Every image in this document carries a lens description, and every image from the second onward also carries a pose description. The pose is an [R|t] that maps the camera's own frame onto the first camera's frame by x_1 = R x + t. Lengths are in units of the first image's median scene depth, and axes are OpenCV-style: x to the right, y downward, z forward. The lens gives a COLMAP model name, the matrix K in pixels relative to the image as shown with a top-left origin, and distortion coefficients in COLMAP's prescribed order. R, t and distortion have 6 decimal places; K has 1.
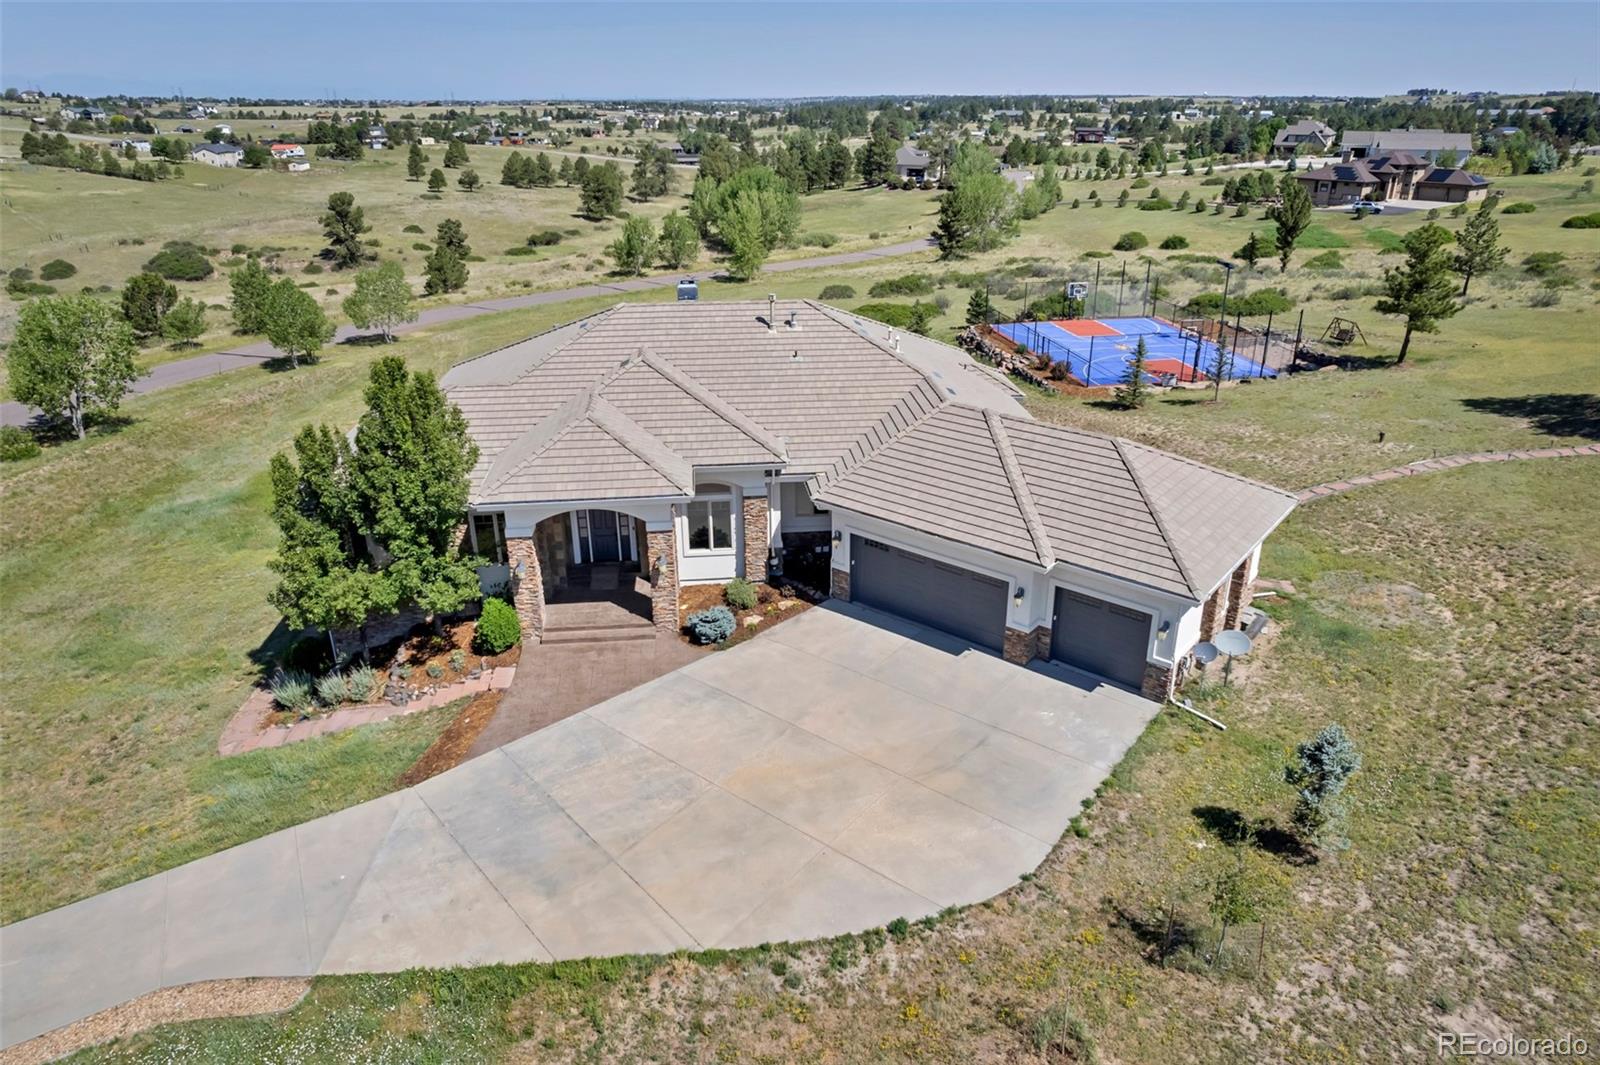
lens RADIAL K [[1035.9, 0, 836.8], [0, 1035.9, 529.4], [0, 0, 1]] dist [-0.068900, 0.060505]
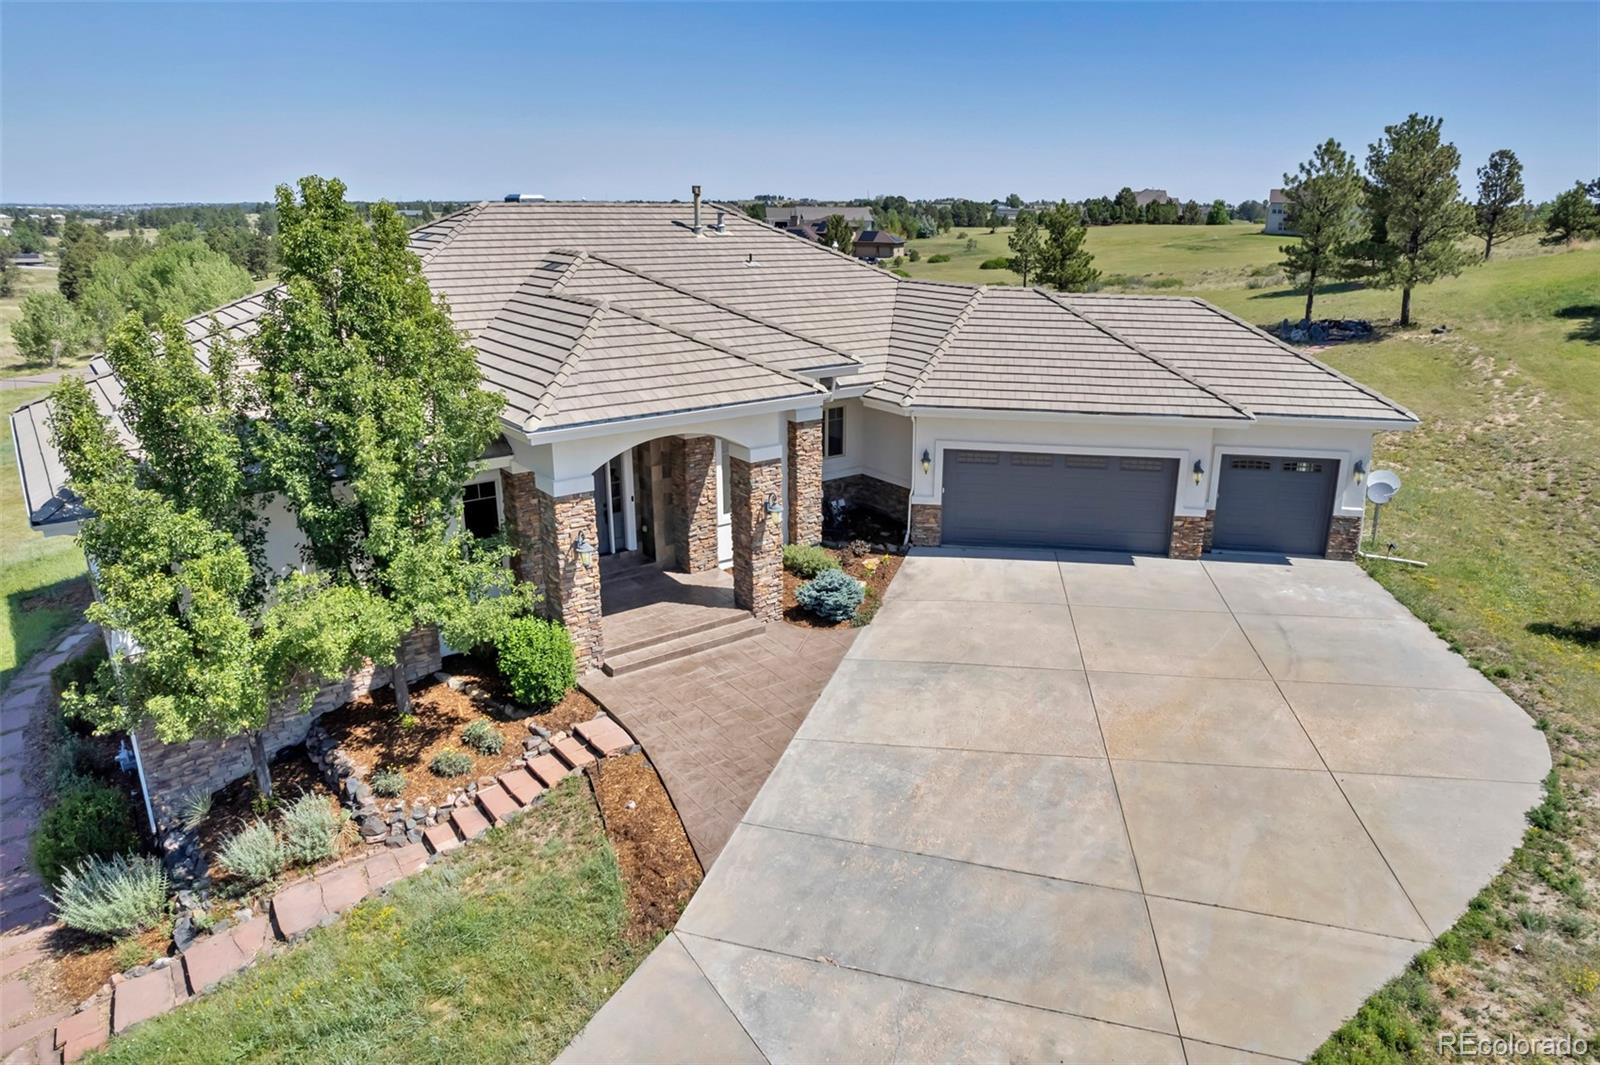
lens RADIAL K [[1035.9, 0, 836.8], [0, 1035.9, 529.4], [0, 0, 1]] dist [-0.068900, 0.060505]
pose [[0.847552, -0.157345, 0.506850, -0.471924], [0.205385, 0.977868, -0.039879, 0.079640], [-0.489358, 0.137899, 0.861111, 0.413881]]
